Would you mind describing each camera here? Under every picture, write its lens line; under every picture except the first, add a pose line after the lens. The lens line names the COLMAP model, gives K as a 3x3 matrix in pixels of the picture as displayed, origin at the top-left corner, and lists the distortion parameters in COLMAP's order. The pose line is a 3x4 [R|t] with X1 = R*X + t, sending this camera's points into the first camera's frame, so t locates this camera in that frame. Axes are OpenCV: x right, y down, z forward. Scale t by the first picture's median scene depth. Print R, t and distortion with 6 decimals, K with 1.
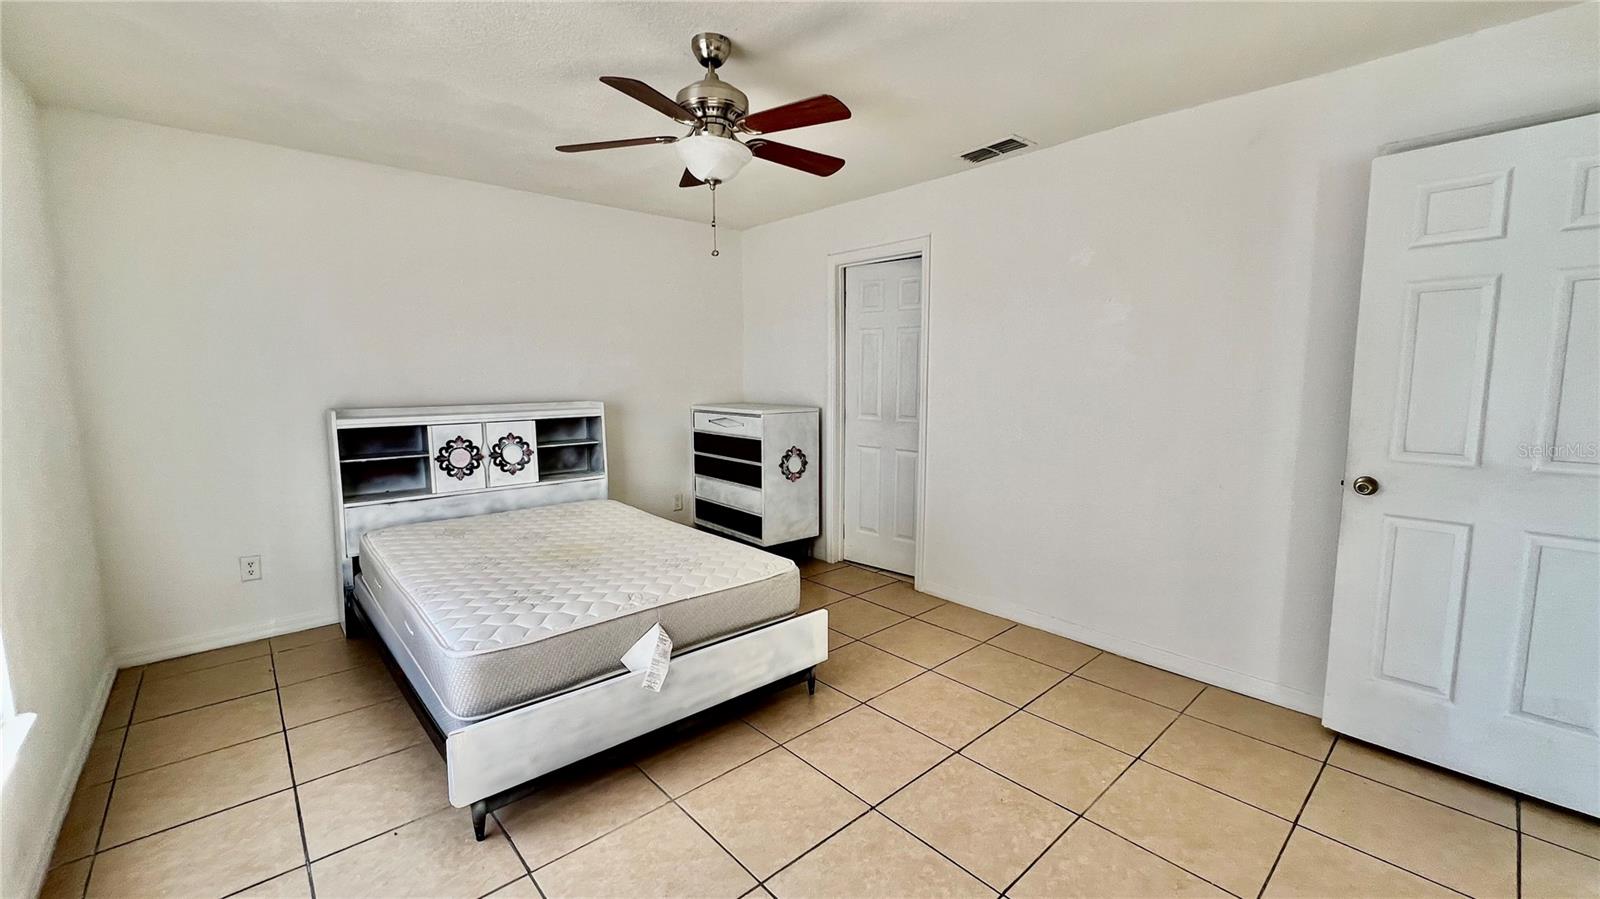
lens RADIAL K [[637.9, 0, 796.8], [0, 637.9, 444.5], [0, 0, 1]] dist [-0.001199, 0.000793]
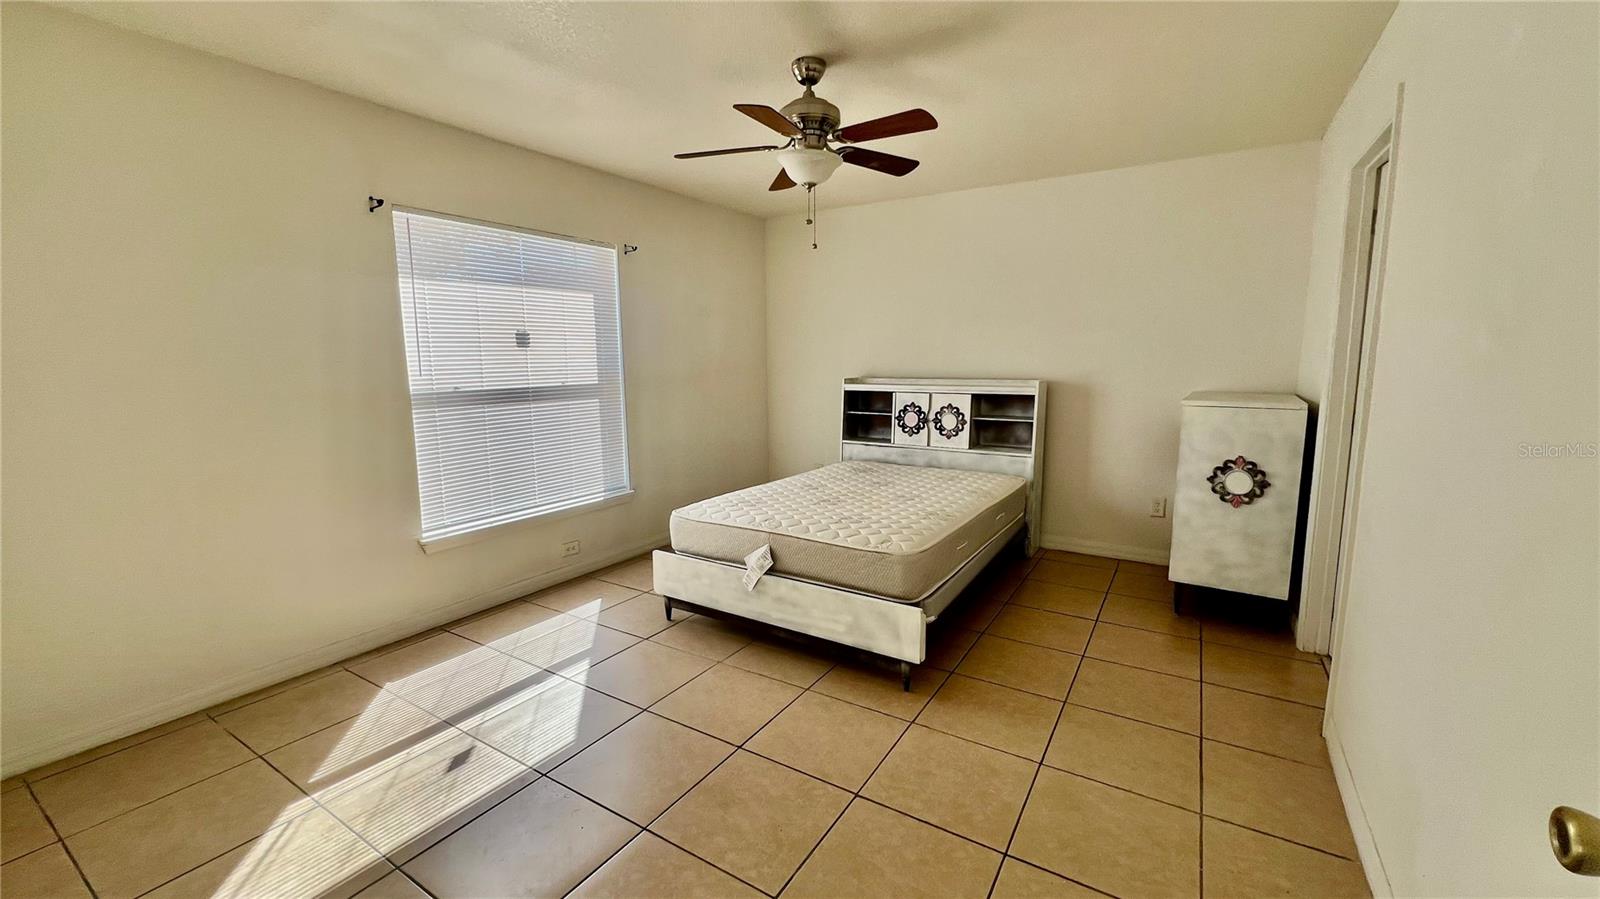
lens RADIAL K [[637.9, 0, 796.7], [0, 637.9, 440.0], [0, 0, 1]] dist [-0.001199, 0.000793]
pose [[0.282797, 0.125434, -0.950943, 0.609937], [-0.104337, 0.989552, 0.099498, -0.039829], [0.953488, 0.071081, 0.292930, 0.397624]]
